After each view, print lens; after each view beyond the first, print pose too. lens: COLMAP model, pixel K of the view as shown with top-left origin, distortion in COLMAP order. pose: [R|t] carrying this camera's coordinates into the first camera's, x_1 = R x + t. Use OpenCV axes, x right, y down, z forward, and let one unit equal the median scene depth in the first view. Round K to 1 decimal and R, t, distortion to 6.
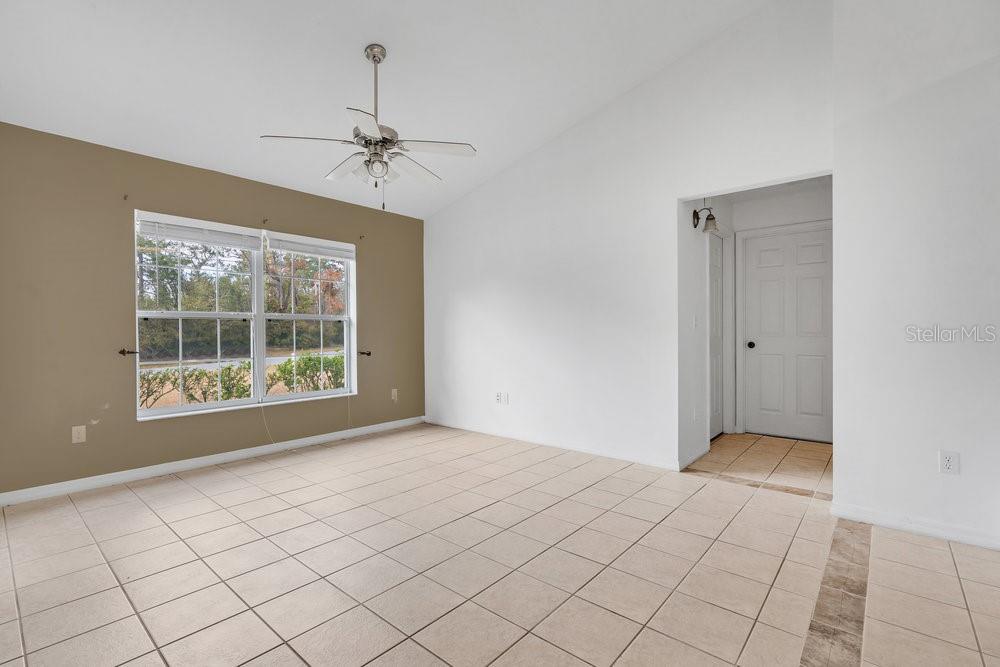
lens RADIAL K [[459.8, 0, 485.1], [0, 459.8, 335.5], [0, 0, 1]] dist [-0.007997, 0.002471]
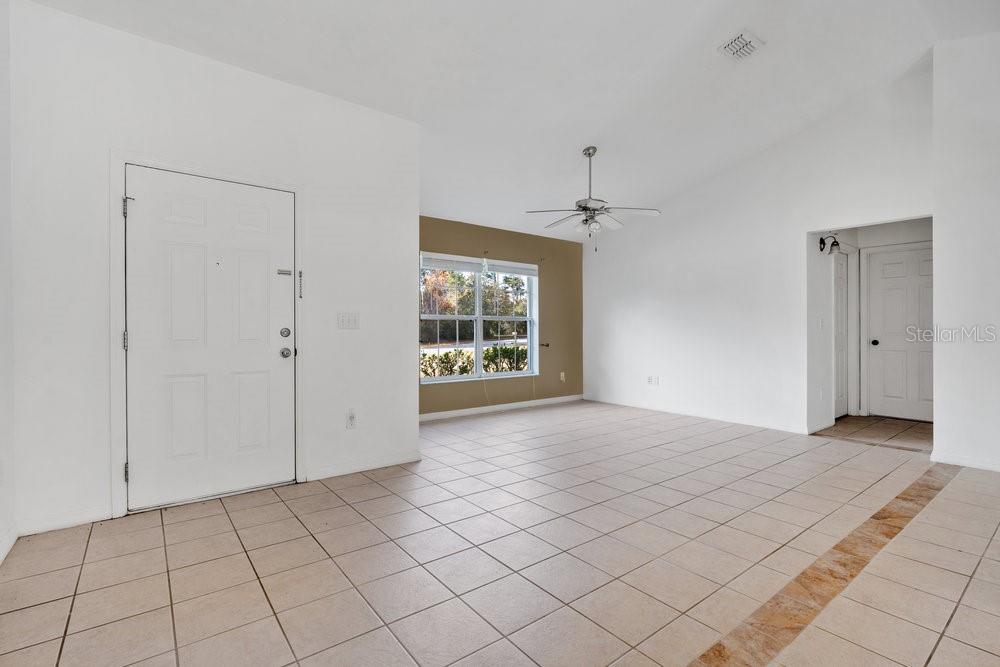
lens RADIAL K [[459.8, 0, 471.8], [0, 459.8, 327.8], [0, 0, 1]] dist [-0.007997, 0.002471]
pose [[0.975580, 0.005765, -0.219567, -0.187586], [-0.008087, 0.999920, -0.009678, 0.003220], [0.219494, 0.011218, 0.975549, -0.403836]]
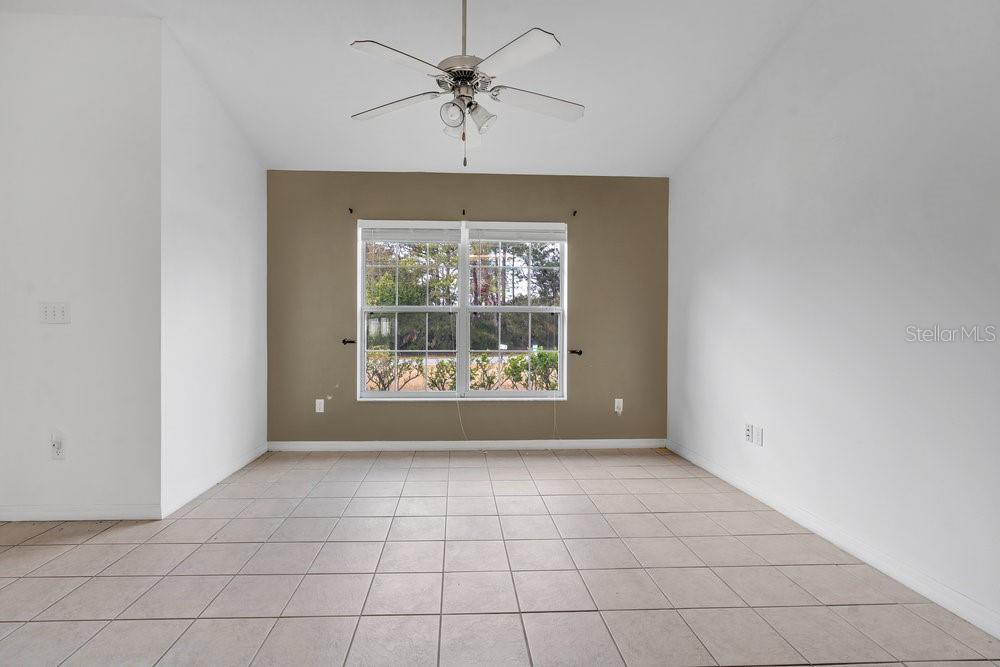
lens RADIAL K [[459.8, 0, 475.9], [0, 459.8, 331.7], [0, 0, 1]] dist [-0.007997, 0.002471]
pose [[0.696842, 0.014558, -0.717077, 0.227000], [-0.013190, 0.999885, 0.007482, -0.002093], [0.717103, 0.004244, 0.696954, 0.313346]]
